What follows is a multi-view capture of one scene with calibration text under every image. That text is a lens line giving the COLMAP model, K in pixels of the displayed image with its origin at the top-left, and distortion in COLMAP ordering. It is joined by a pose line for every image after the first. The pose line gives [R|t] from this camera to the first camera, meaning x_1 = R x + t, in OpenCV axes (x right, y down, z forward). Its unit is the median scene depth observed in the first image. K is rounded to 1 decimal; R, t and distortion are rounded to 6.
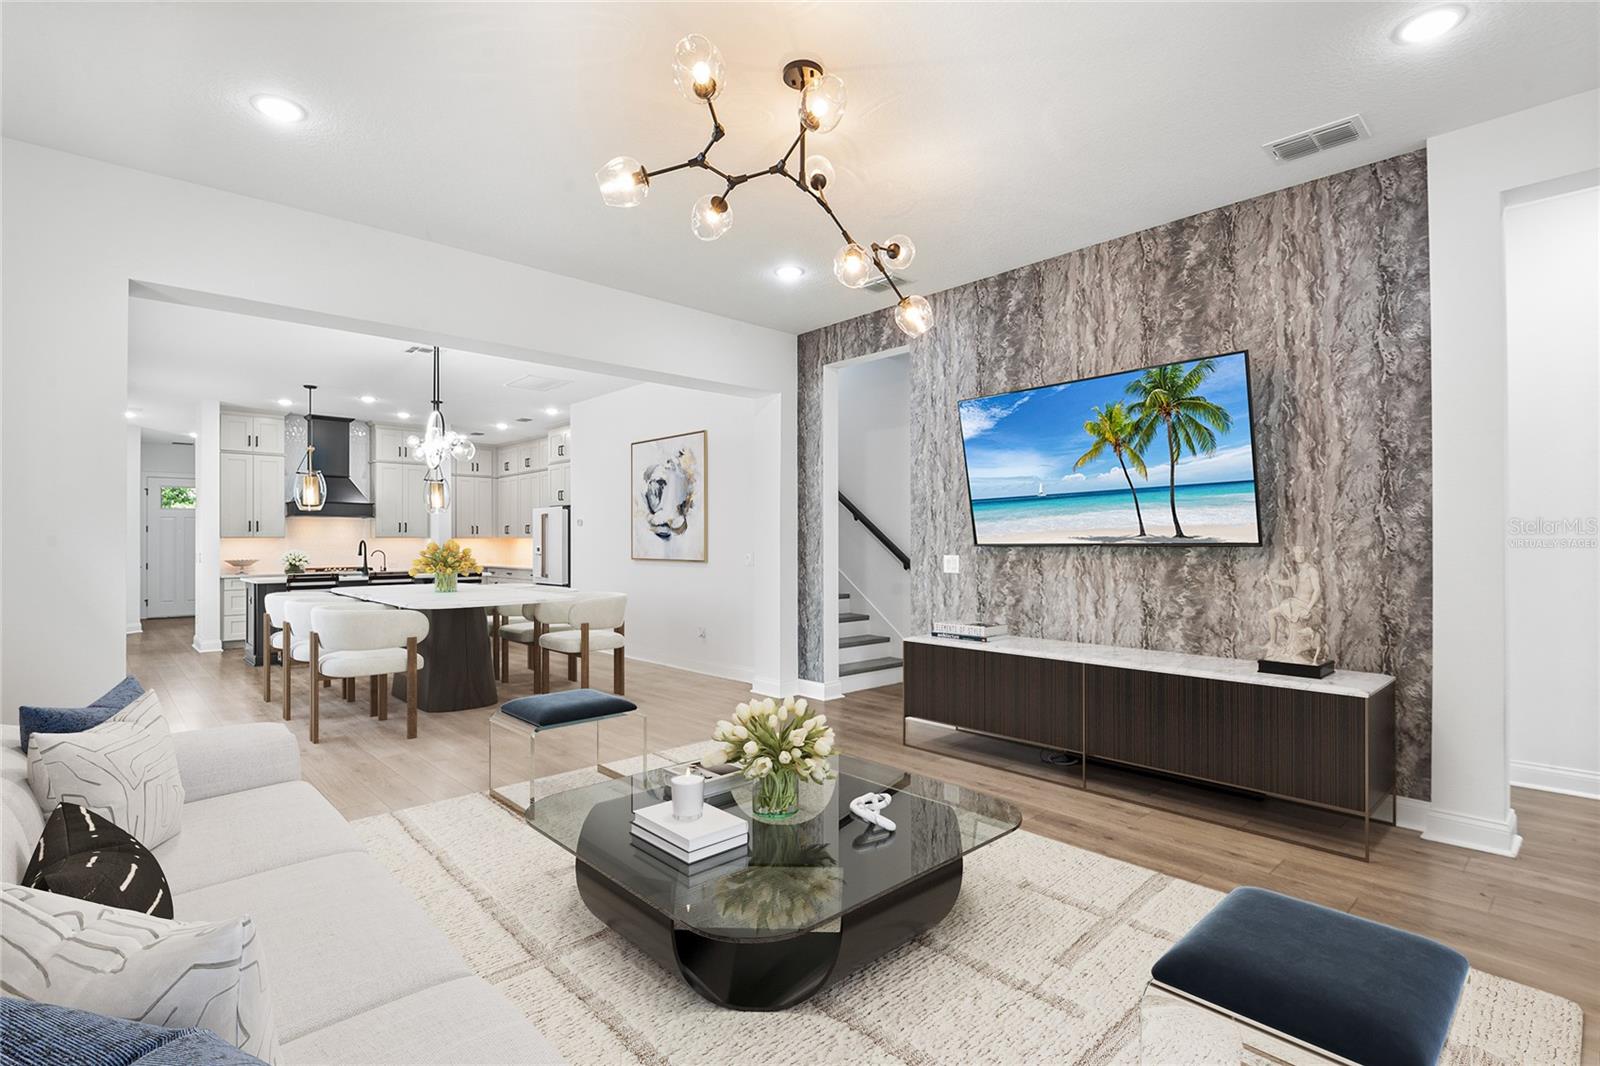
lens RADIAL K [[625.9, 0, 756.5], [0, 625.9, 536.5], [0, 0, 1]] dist [-0.007205, -0.000006]
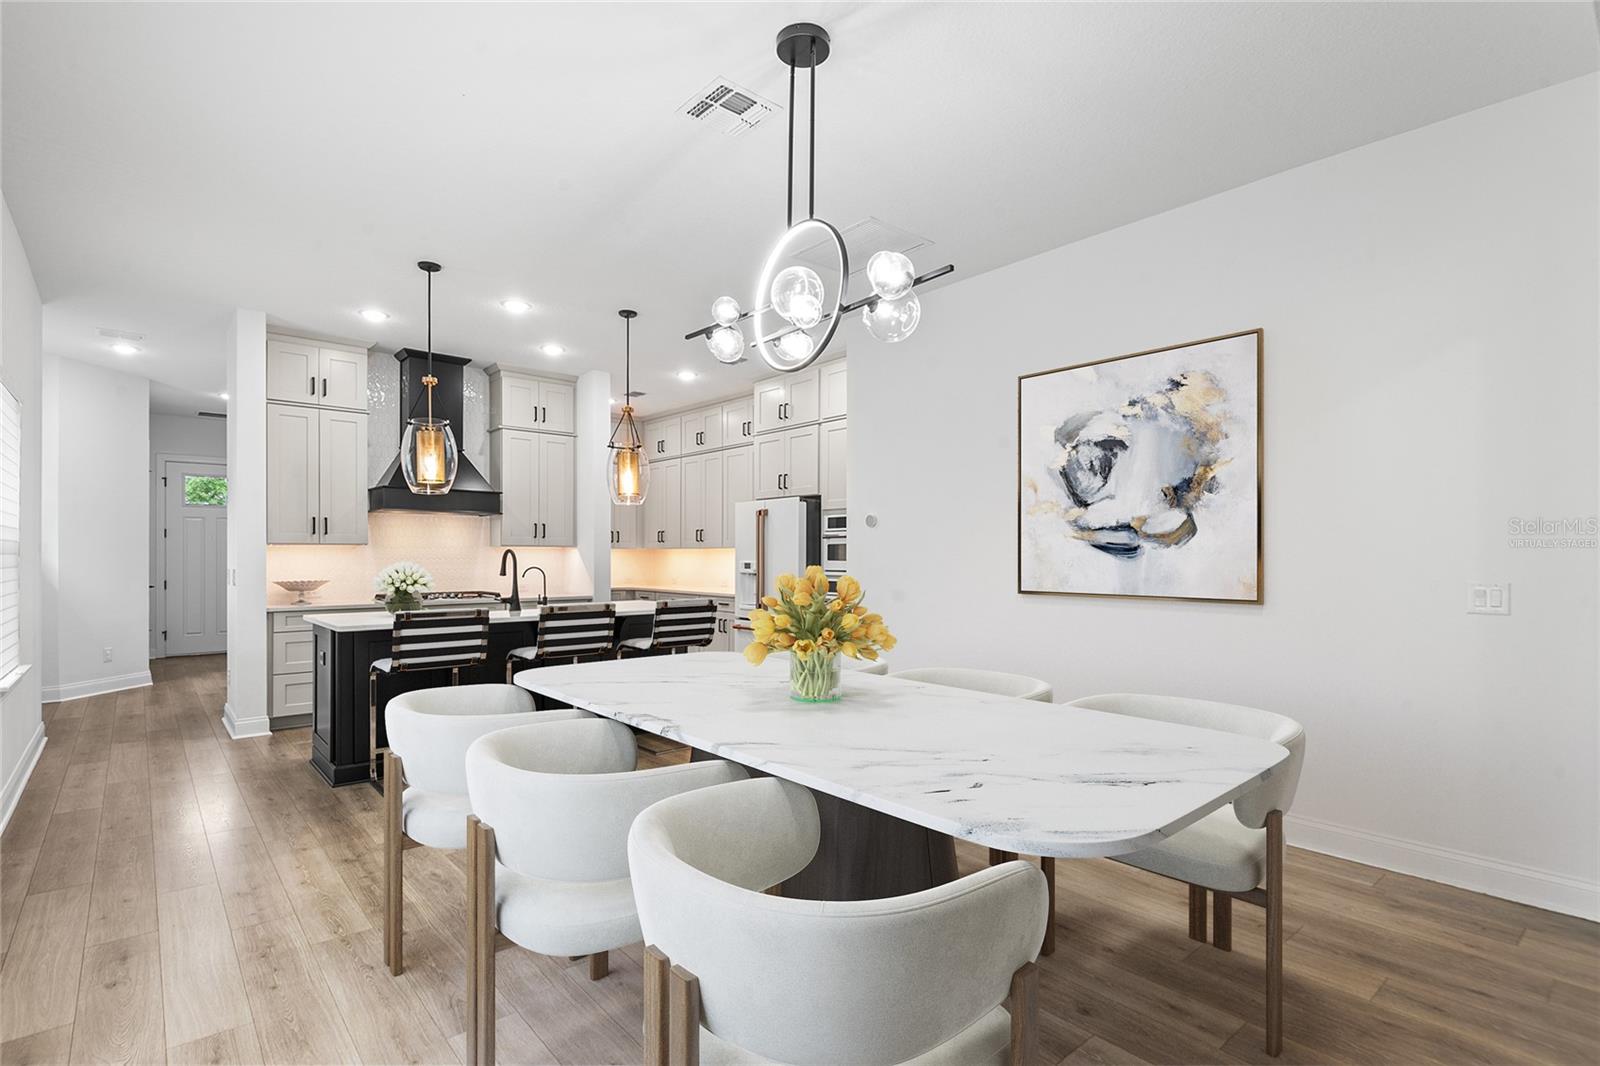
lens RADIAL K [[717.0, 0, 819.0], [0, 717.0, 564.0], [0, 0, 1]] dist [-0.003093, -0.000179]
pose [[0.998985, 0.013983, -0.042822, -0.334149], [-0.013402, 0.999815, 0.013820, 0.005601], [0.043007, -0.013232, 0.998987, 0.371158]]
